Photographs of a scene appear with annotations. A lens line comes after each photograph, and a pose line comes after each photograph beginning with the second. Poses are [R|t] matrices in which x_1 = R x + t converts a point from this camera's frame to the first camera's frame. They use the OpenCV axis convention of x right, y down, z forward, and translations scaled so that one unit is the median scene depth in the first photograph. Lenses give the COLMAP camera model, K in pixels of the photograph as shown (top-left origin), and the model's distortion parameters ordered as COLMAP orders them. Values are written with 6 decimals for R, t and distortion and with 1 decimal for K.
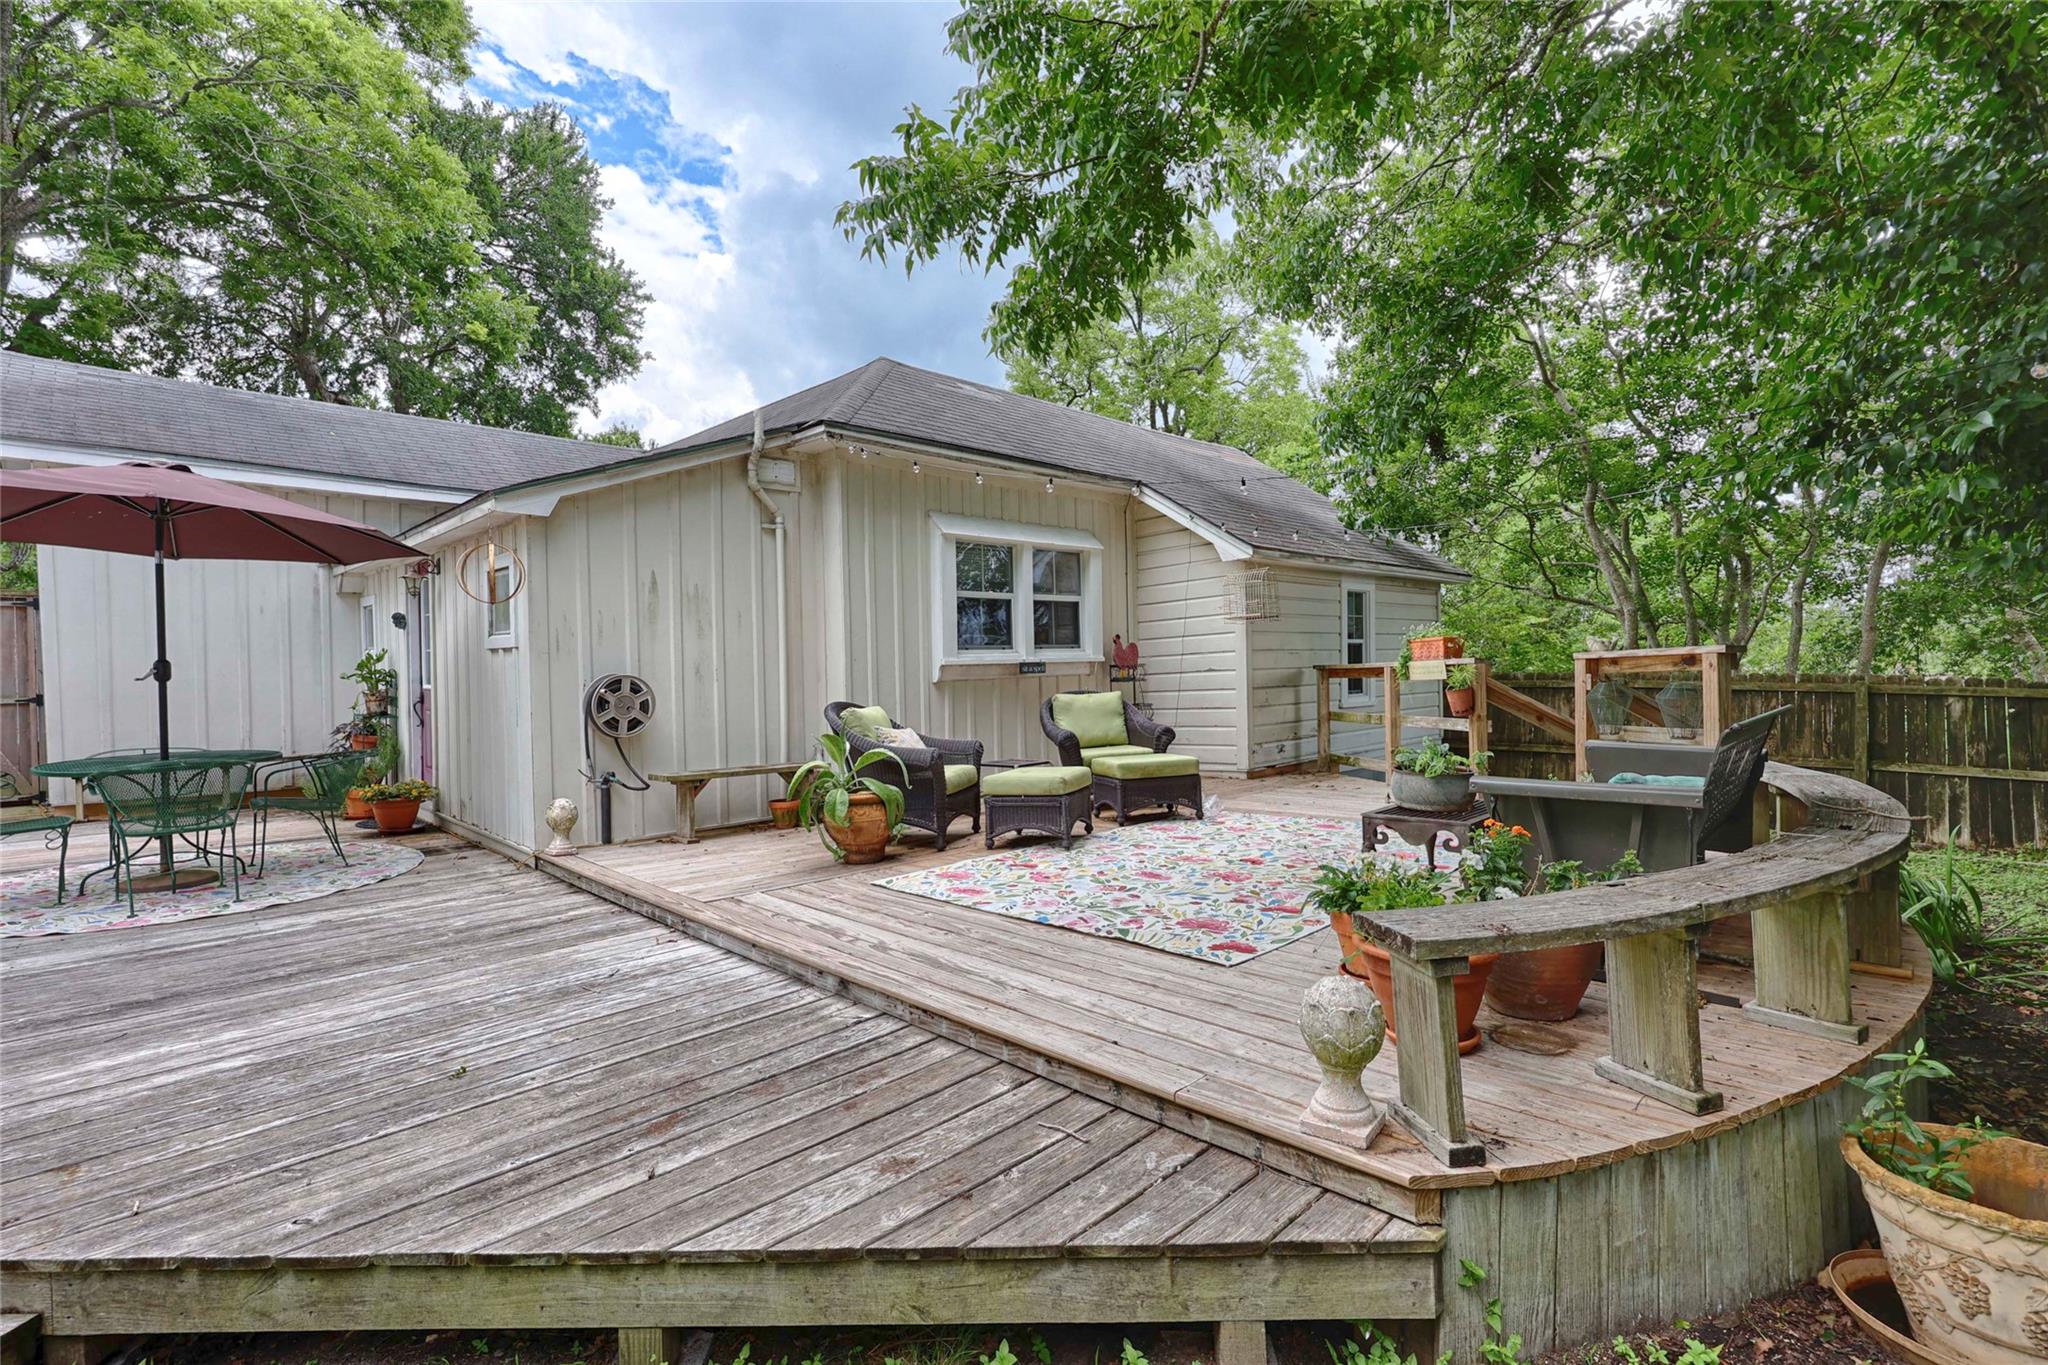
lens RADIAL K [[927.5, 0, 1017.4], [0, 927.5, 675.3], [0, 0, 1]] dist [0.000317, -0.000950]
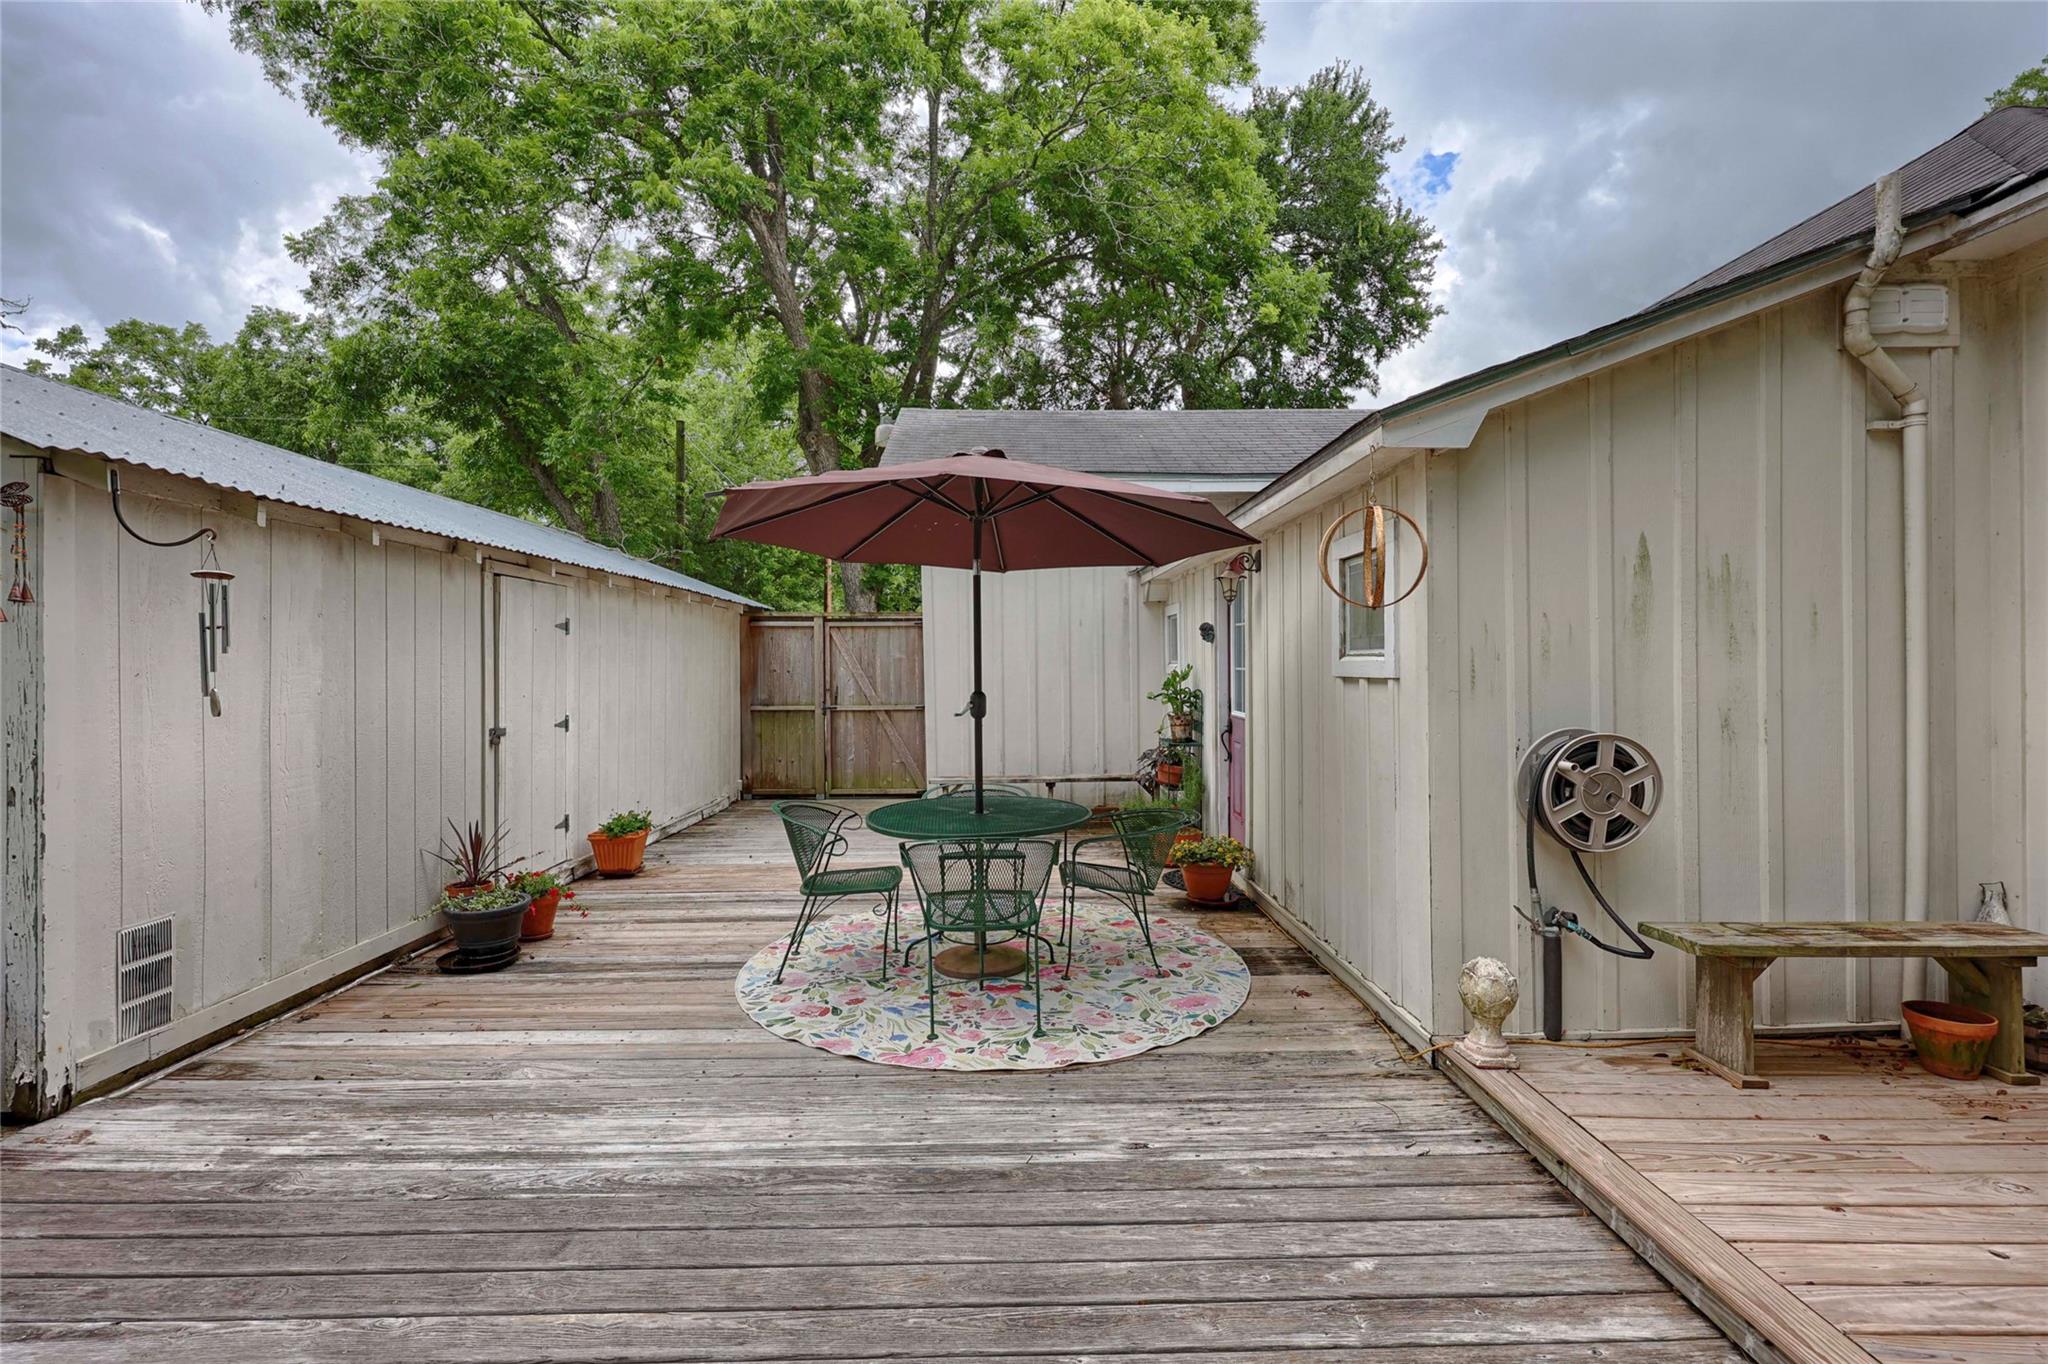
lens RADIAL K [[892.9, 0, 1008.5], [0, 892.9, 688.8], [0, 0, 1]] dist [0.001573, 0.000197]
pose [[0.715511, 0.024502, -0.698171, -0.226189], [-0.009631, 0.999636, 0.025212, -0.025832], [0.698535, -0.011315, 0.715487, 0.292312]]
